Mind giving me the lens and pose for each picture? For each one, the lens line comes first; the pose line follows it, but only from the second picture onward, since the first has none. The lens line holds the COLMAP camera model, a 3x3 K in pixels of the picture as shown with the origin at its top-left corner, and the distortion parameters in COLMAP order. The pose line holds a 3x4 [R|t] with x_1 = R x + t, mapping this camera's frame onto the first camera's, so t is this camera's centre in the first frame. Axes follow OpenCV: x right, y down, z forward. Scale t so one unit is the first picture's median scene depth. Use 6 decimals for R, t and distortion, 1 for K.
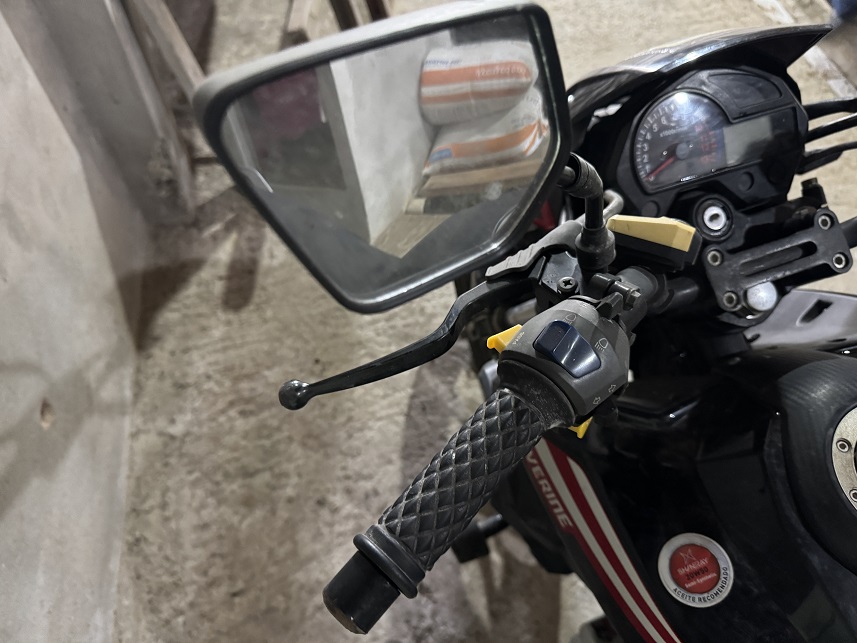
lens RADIAL K [[594.7, 0, 433.8], [0, 594.7, 316.9], [0, 0, 1]] dist [0.053092, -0.116165]
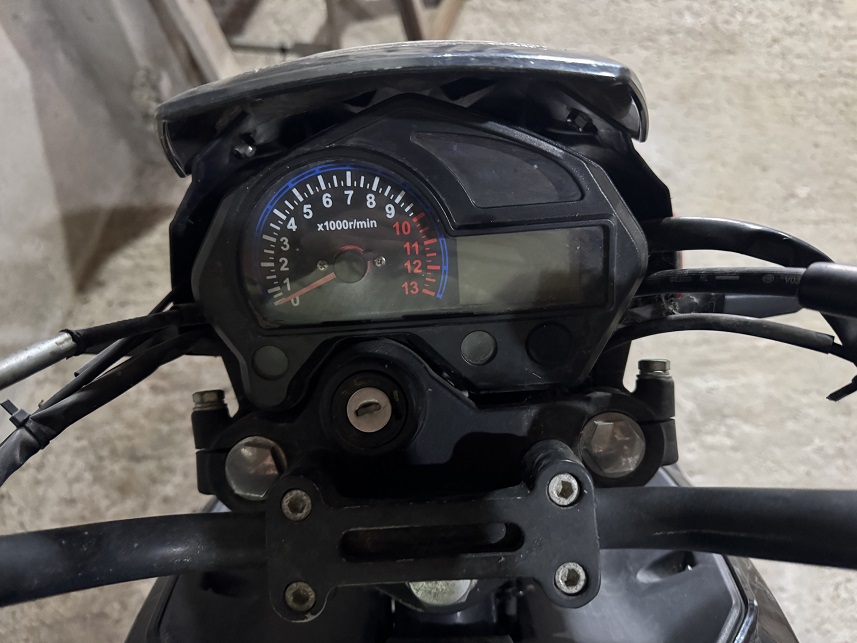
lens RADIAL K [[615.6, 0, 428.5], [0, 615.6, 321.5], [0, 0, 1]] dist [-0.023306, -0.003073]
pose [[0.957070, 0.239125, -0.163819, 0.208367], [-0.229634, 0.970391, 0.074893, -0.103184], [0.176877, -0.034060, 0.983643, 0.176072]]
